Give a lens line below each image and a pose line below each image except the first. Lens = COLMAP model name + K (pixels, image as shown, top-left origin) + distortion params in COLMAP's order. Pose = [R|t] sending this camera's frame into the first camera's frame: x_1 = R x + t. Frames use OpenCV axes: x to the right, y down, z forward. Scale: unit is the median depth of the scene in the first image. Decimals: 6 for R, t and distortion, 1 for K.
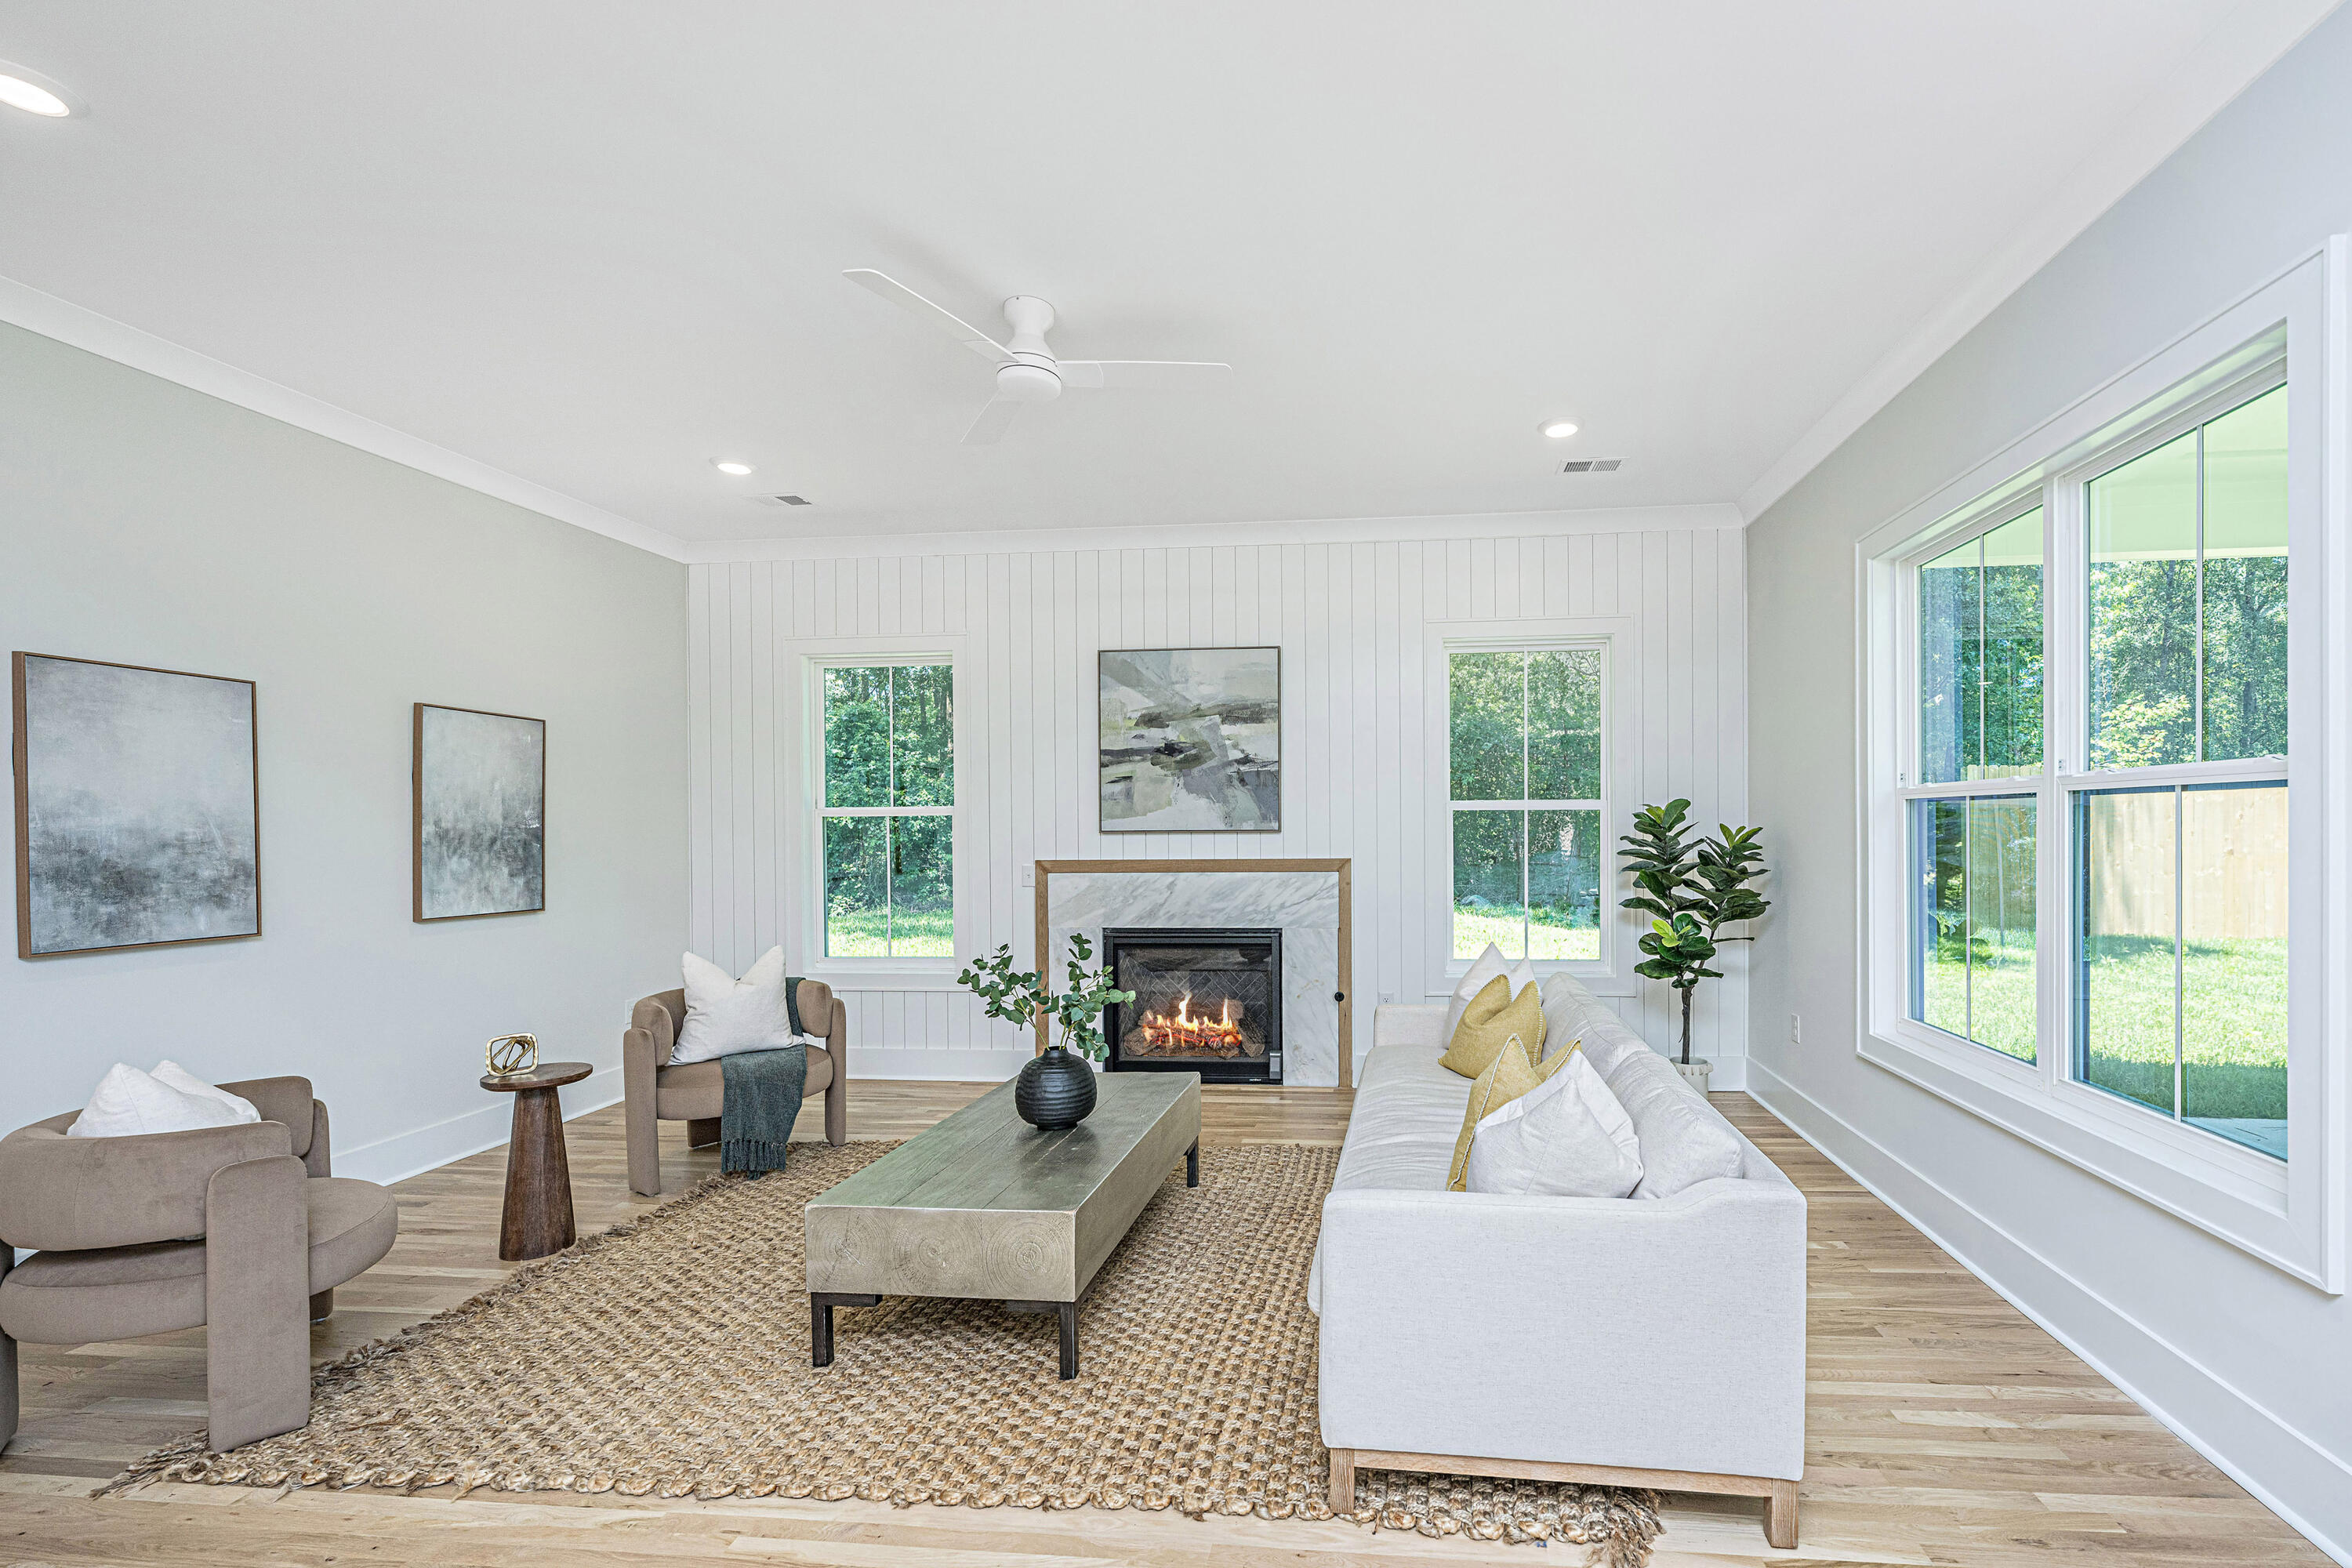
lens RADIAL K [[978.6, 0, 1318.8], [0, 978.6, 825.8], [0, 0, 1]] dist [-0.002573, -0.000462]
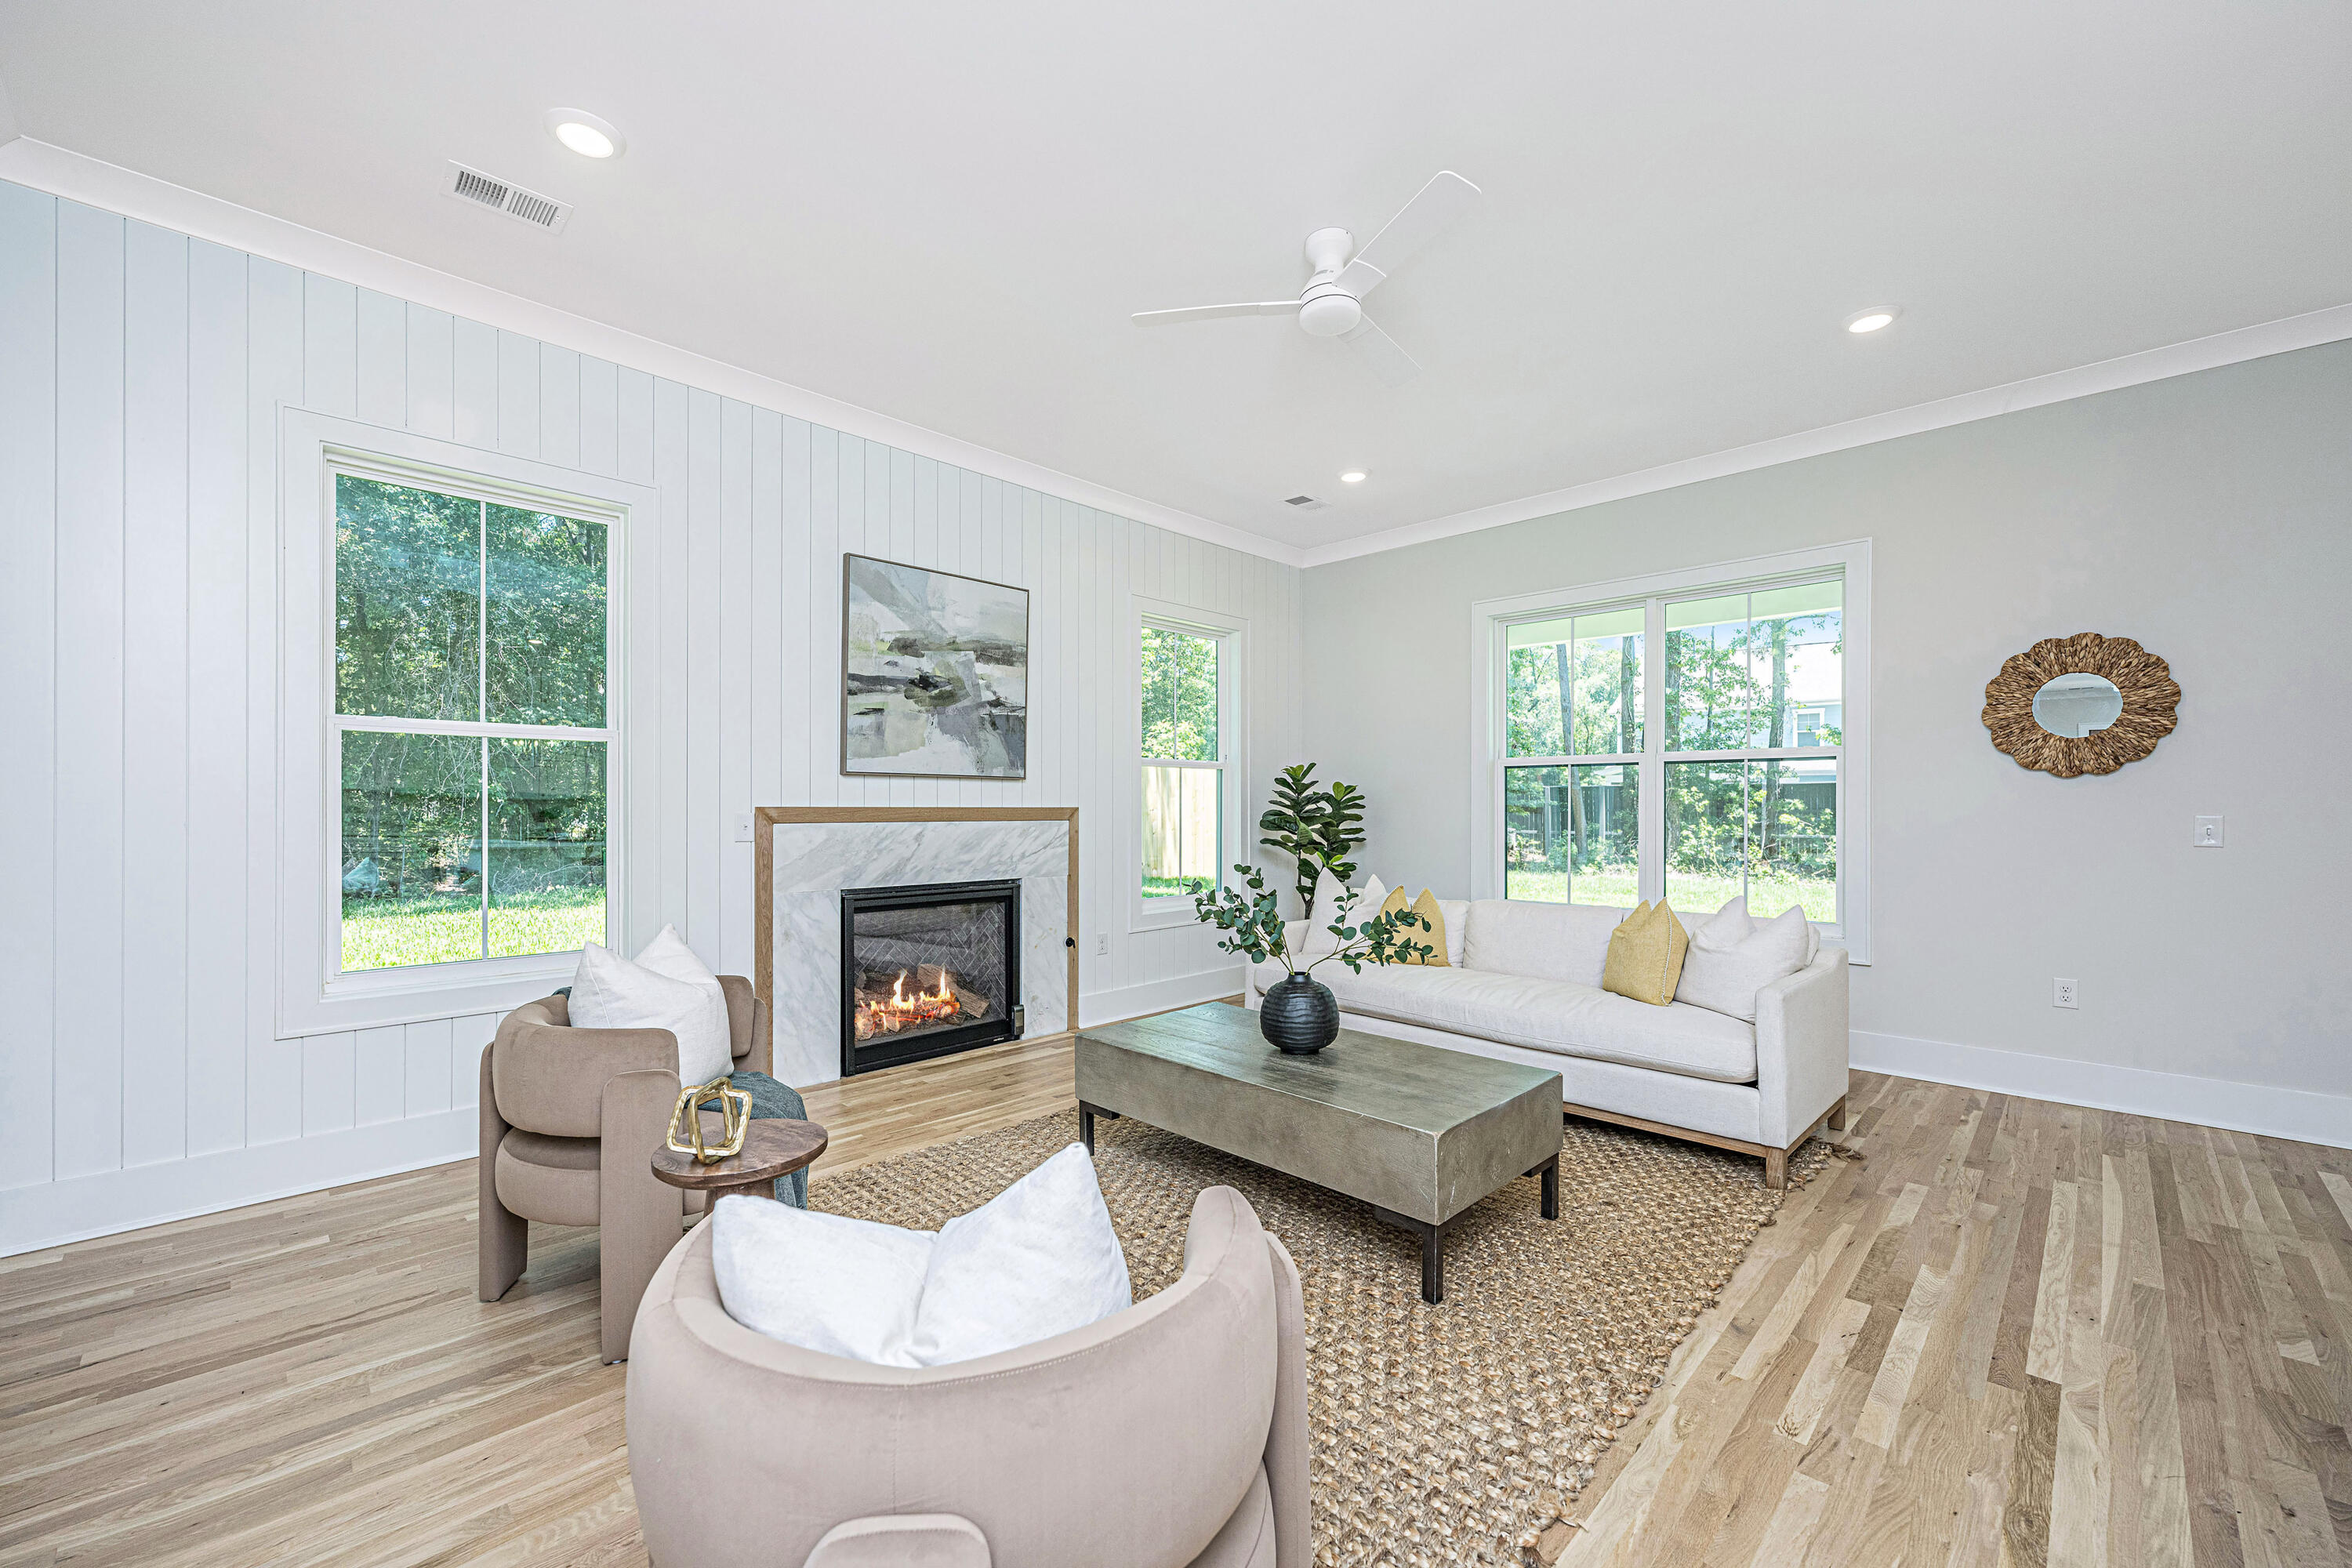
lens RADIAL K [[943.7, 0, 1158.1], [0, 943.7, 801.8], [0, 0, 1]] dist [-0.001192, -0.000315]
pose [[0.638107, 0.013713, 0.769825, -0.679397], [-0.010110, 0.999904, -0.009430, 0.036016], [-0.769881, -0.001766, 0.638185, 0.296165]]
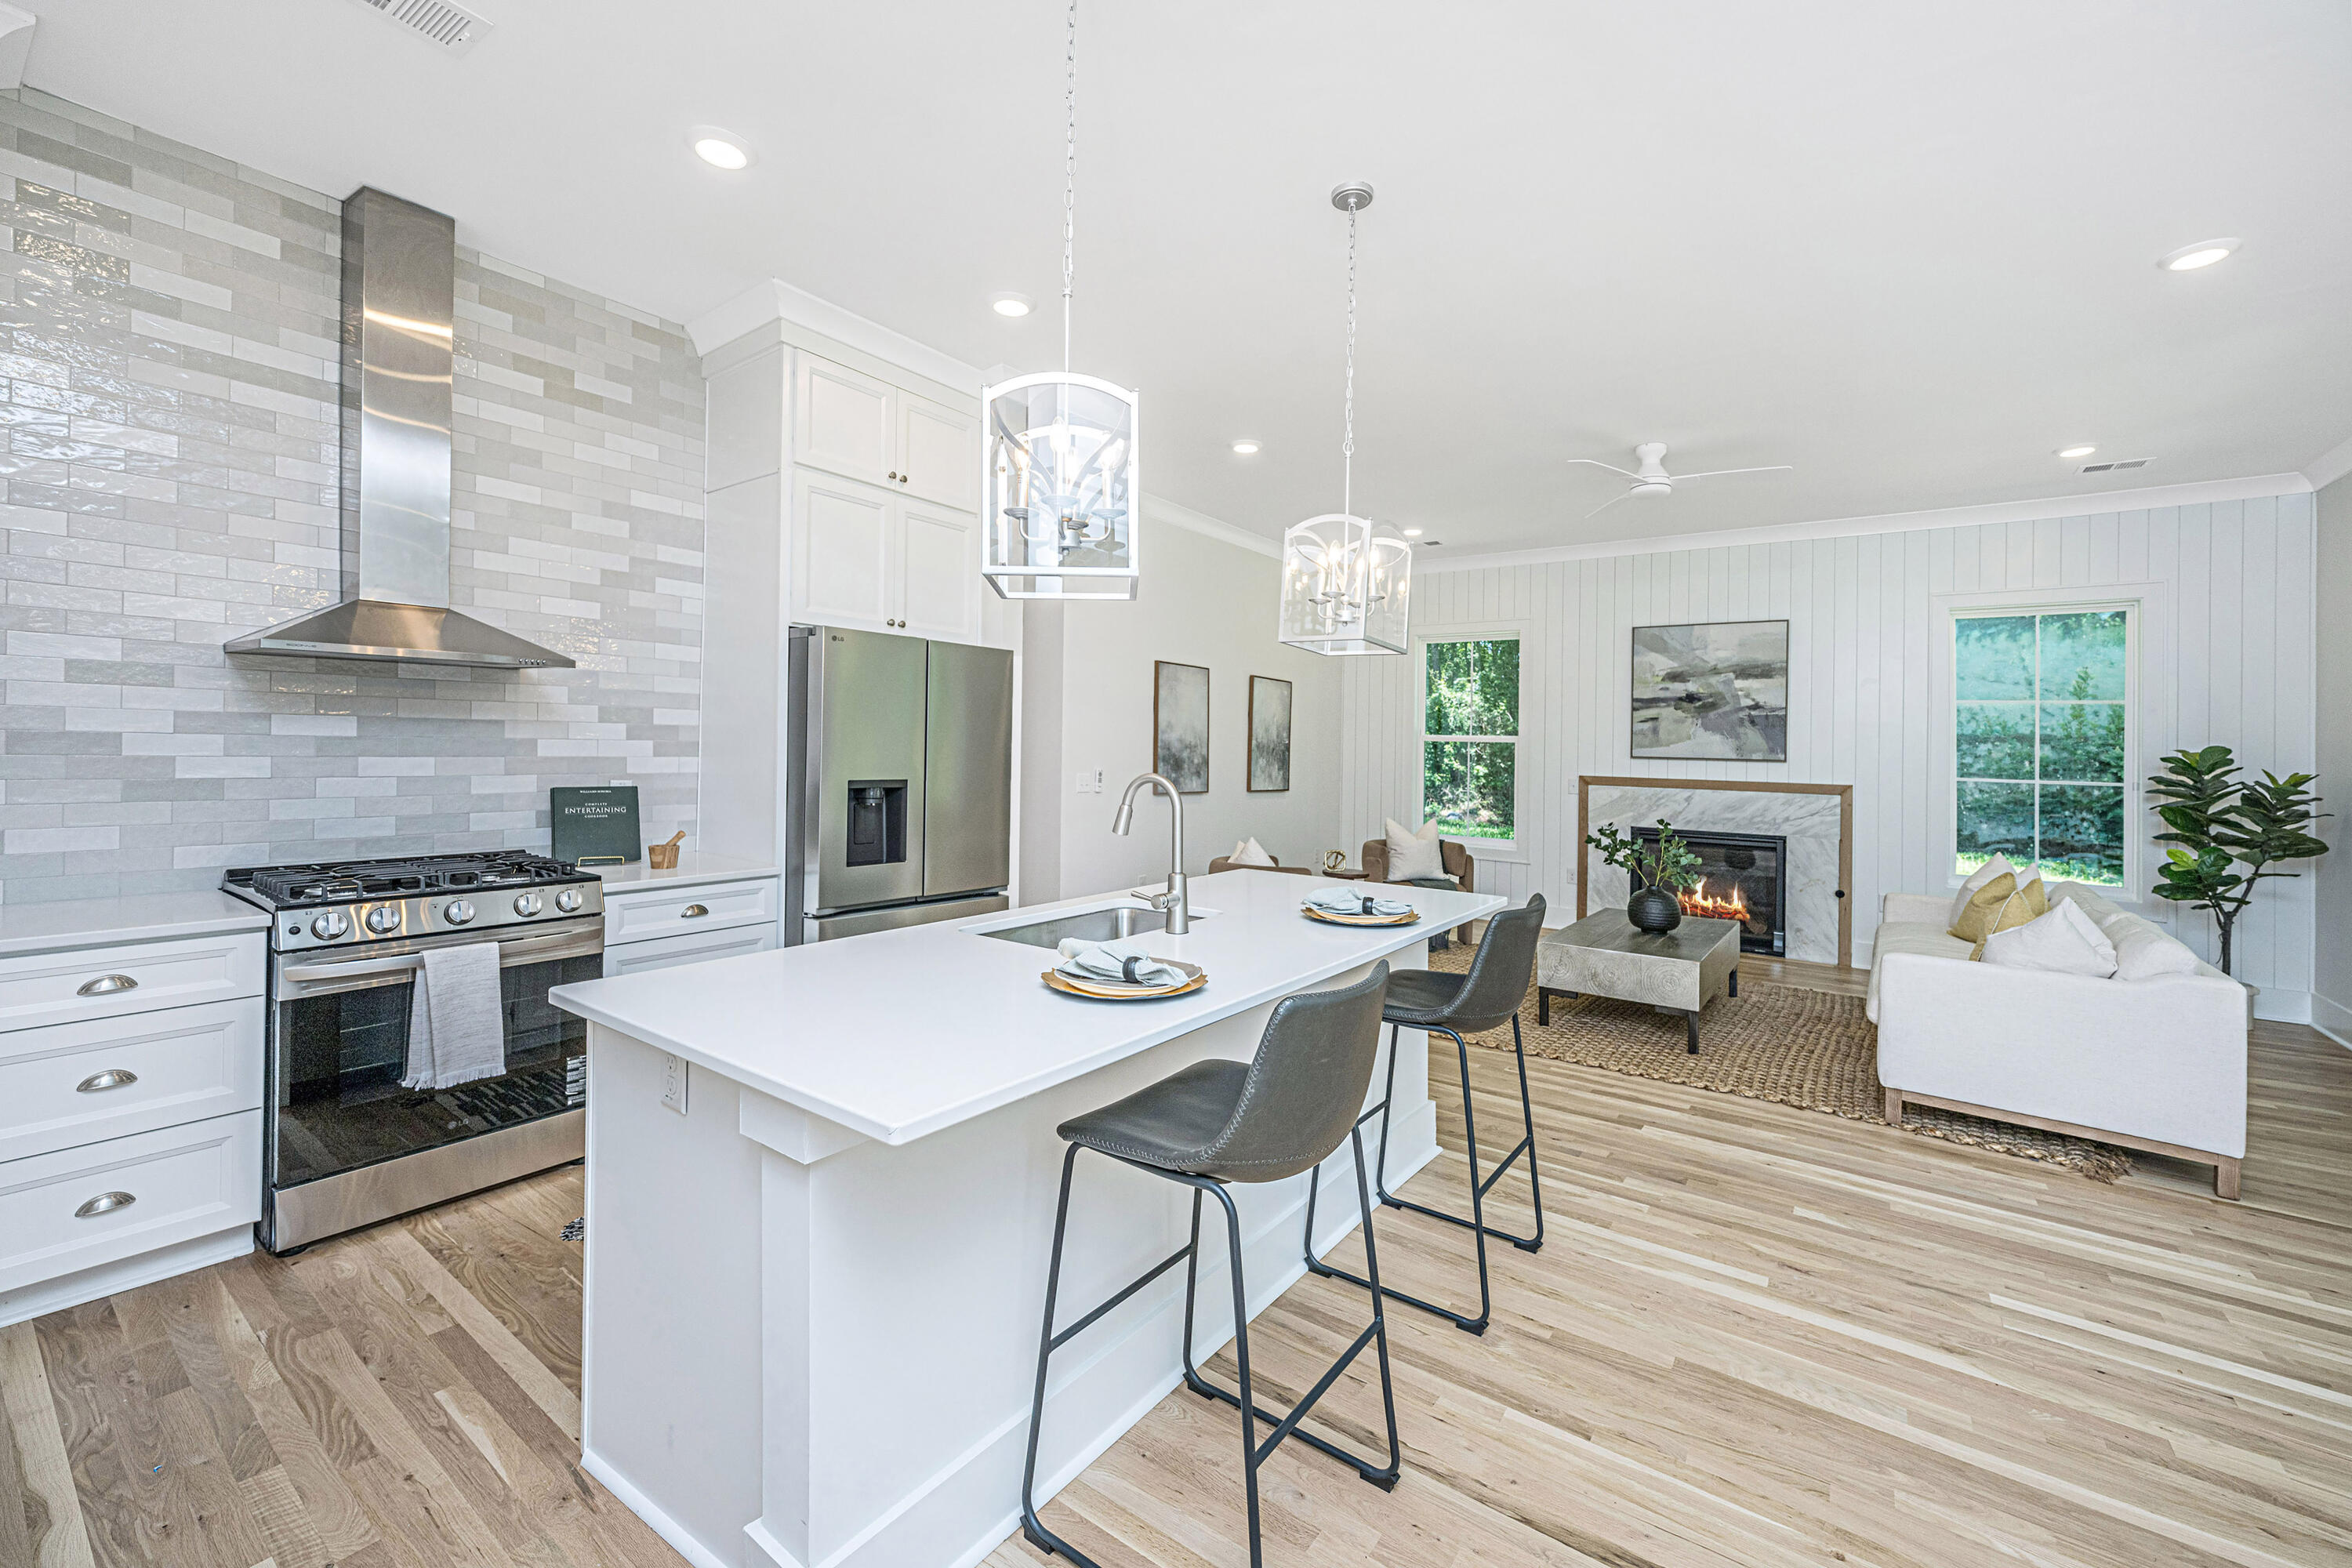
lens RADIAL K [[931.1, 0, 1184.7], [0, 931.1, 724.7], [0, 0, 1]] dist [-0.000461, -0.000442]
pose [[0.856647, 0.017294, -0.515613, -0.087299], [-0.032793, 0.999242, -0.020969, 0.008954], [0.514860, 0.034872, 0.856565, -0.471921]]
